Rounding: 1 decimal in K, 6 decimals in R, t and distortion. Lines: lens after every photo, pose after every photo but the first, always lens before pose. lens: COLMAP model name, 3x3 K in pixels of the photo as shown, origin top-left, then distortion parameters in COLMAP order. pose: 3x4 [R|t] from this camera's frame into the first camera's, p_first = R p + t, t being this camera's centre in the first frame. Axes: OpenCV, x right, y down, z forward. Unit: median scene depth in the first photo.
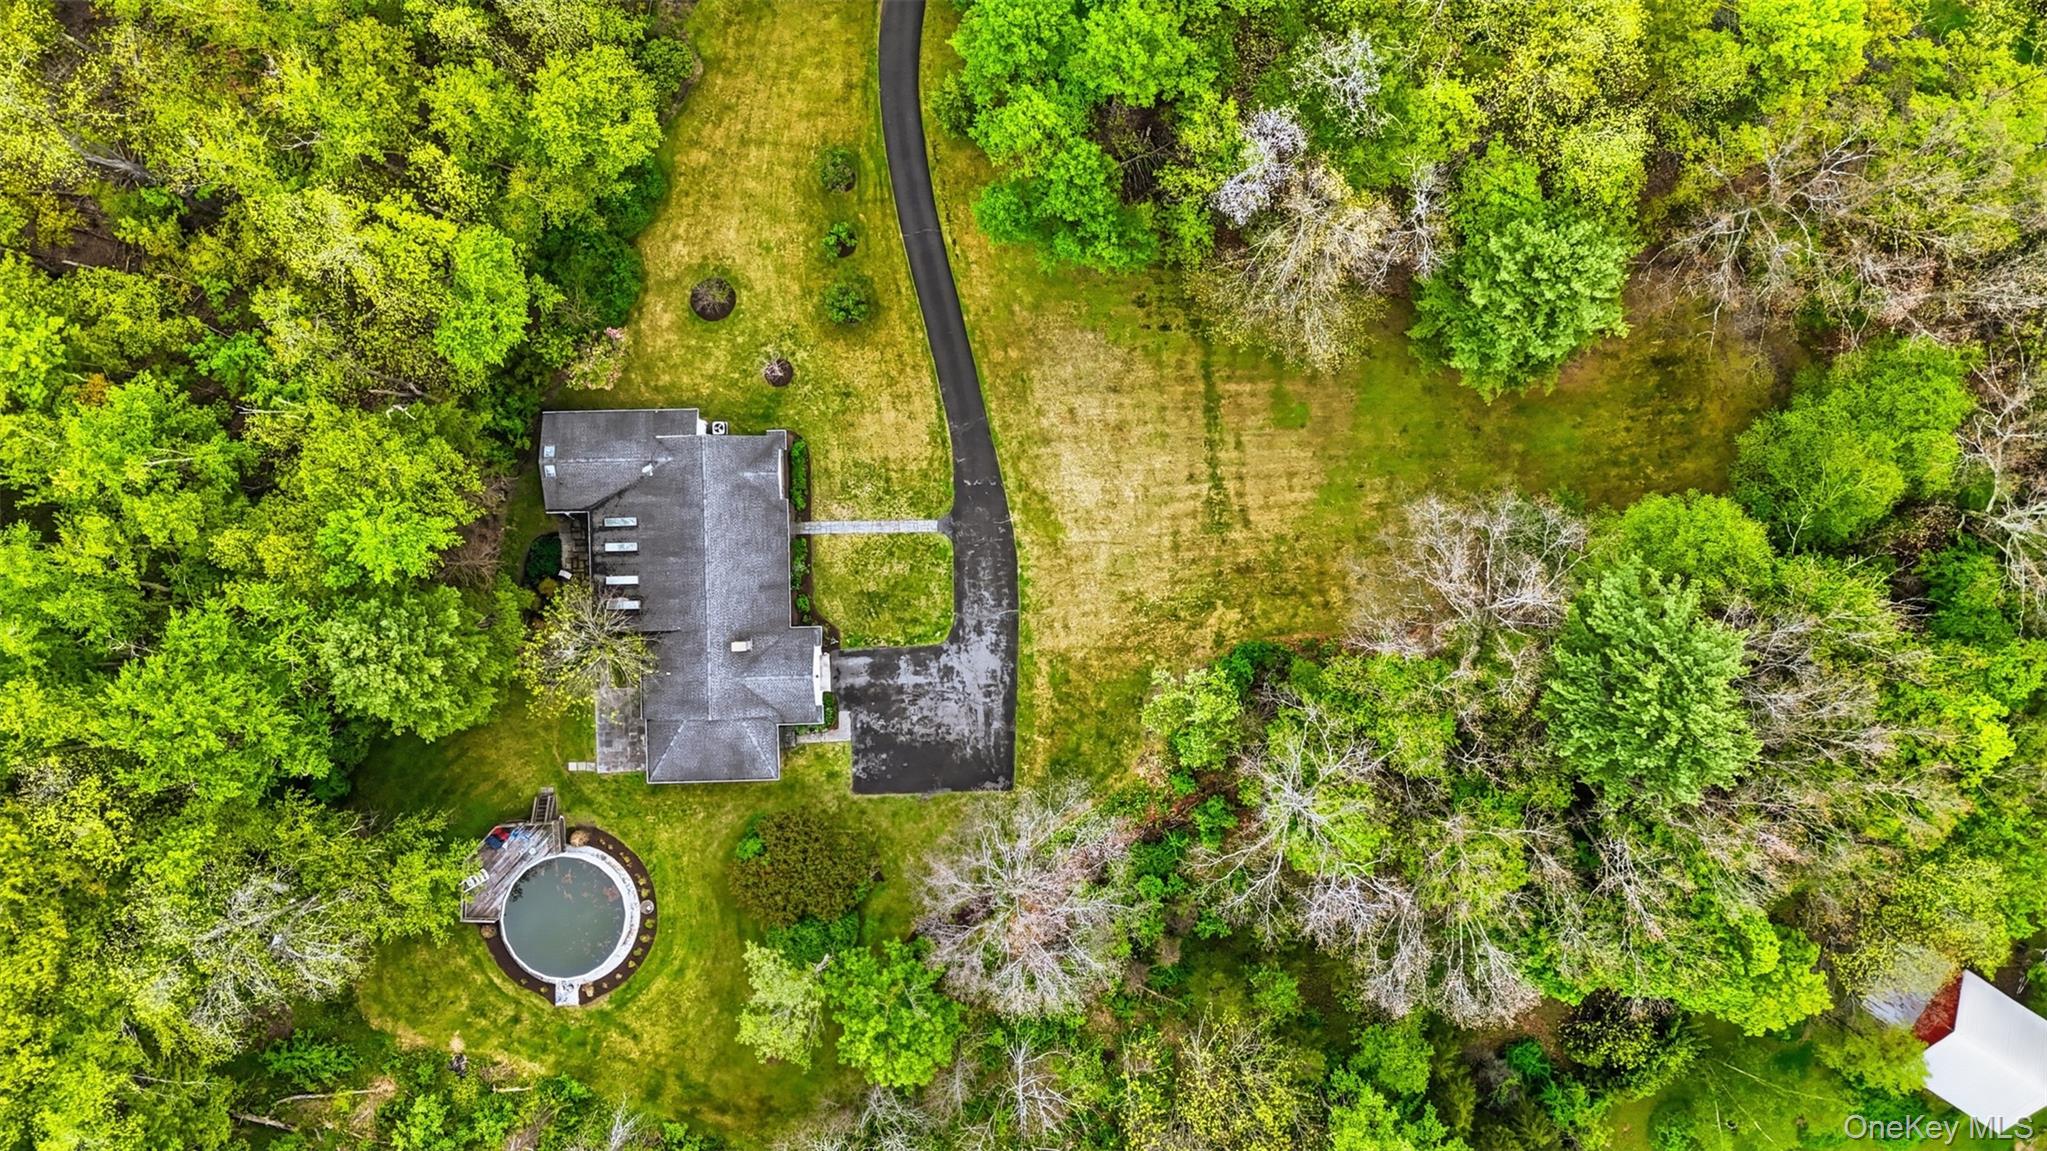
lens RADIAL K [[1518.2, 0, 1032.6], [0, 1518.2, 573.9], [0, 0, 1]] dist [0.121279, -0.078793]
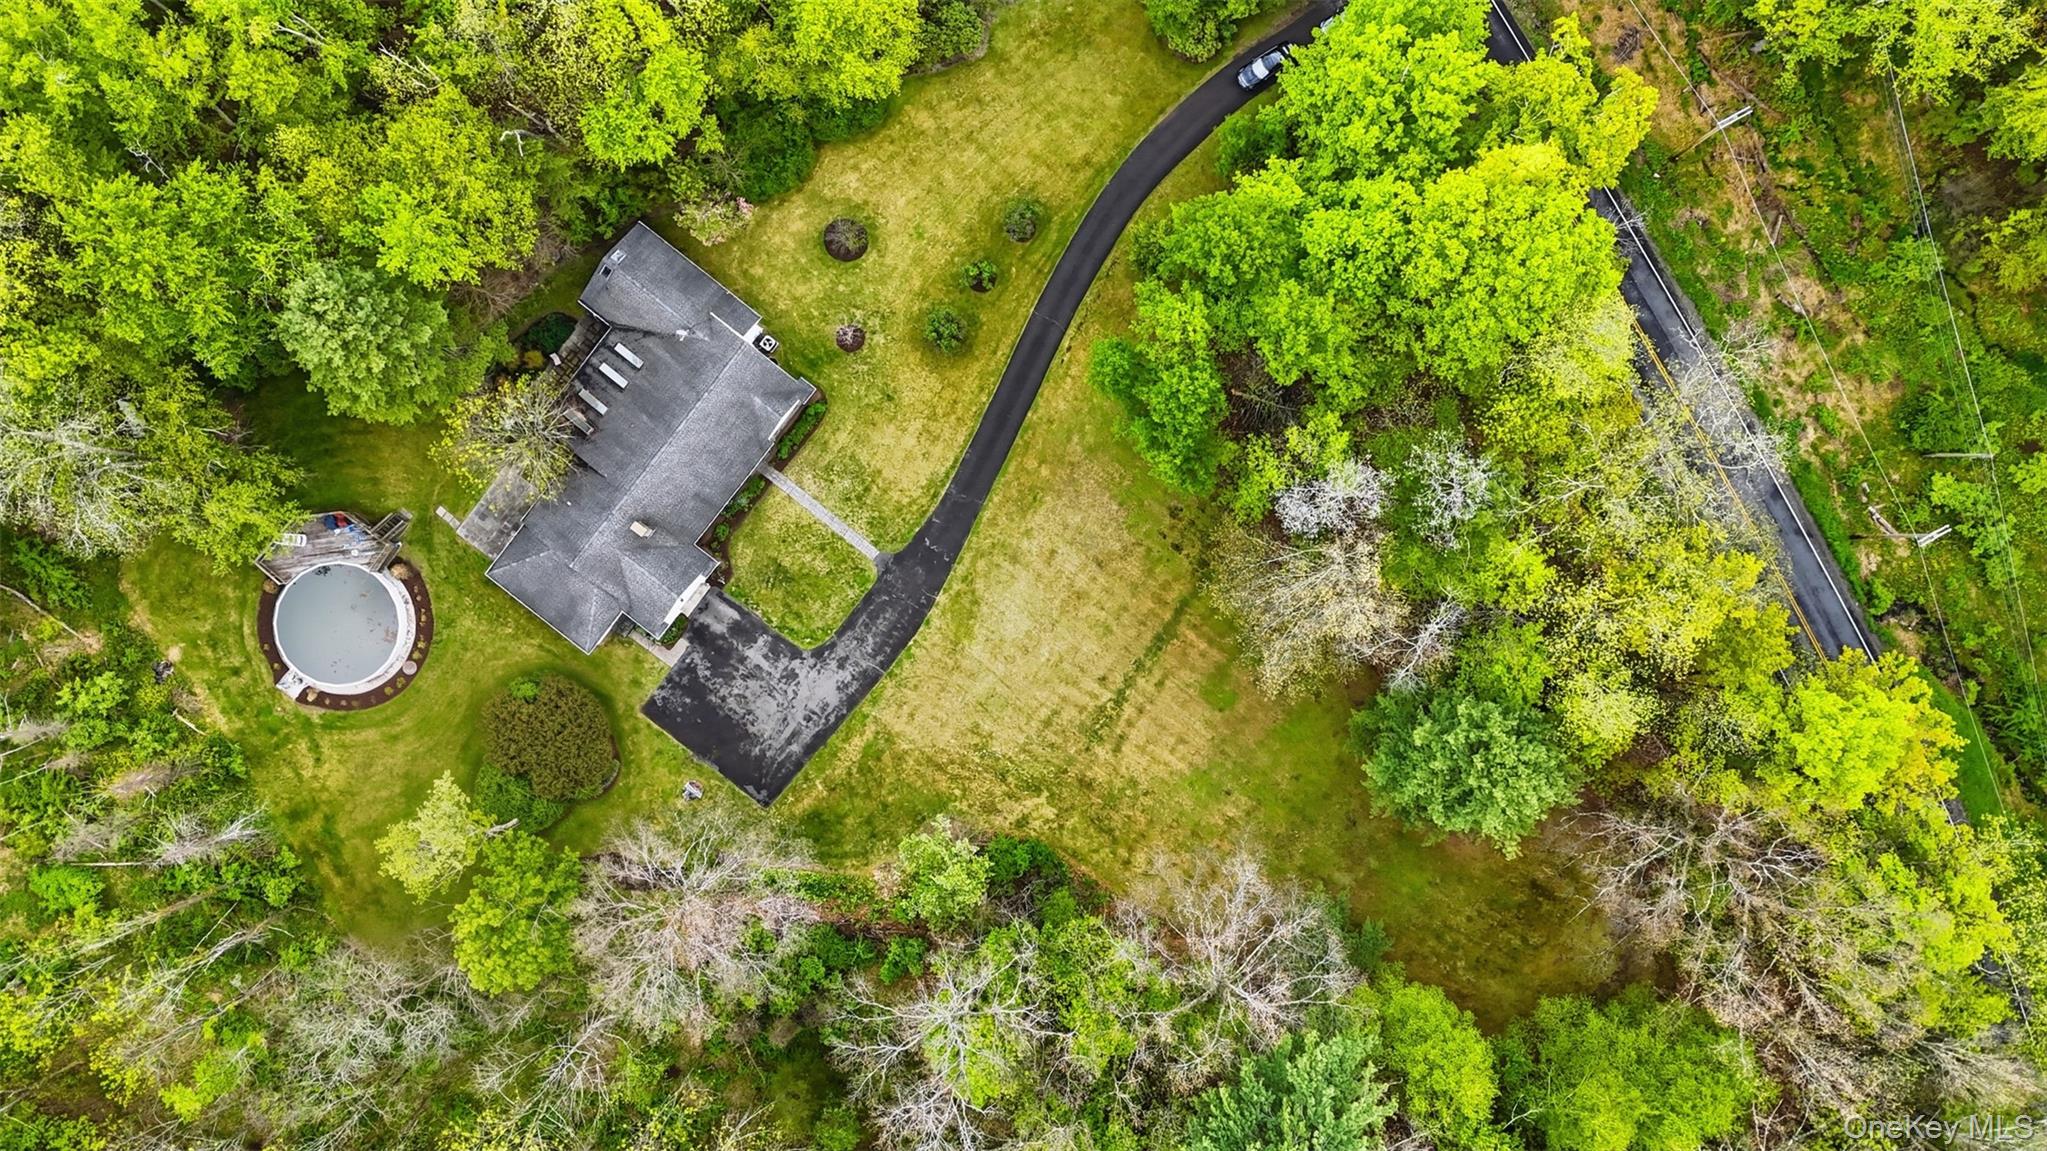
lens RADIAL K [[1518.2, 0, 1032.6], [0, 1518.2, 573.9], [0, 0, 1]] dist [0.121279, -0.078793]
pose [[0.772316, 0.635238, 0.000596, 0.024426], [-0.635107, 0.772137, 0.021064, -0.112570], [0.012921, -0.016647, 0.999778, -0.000723]]
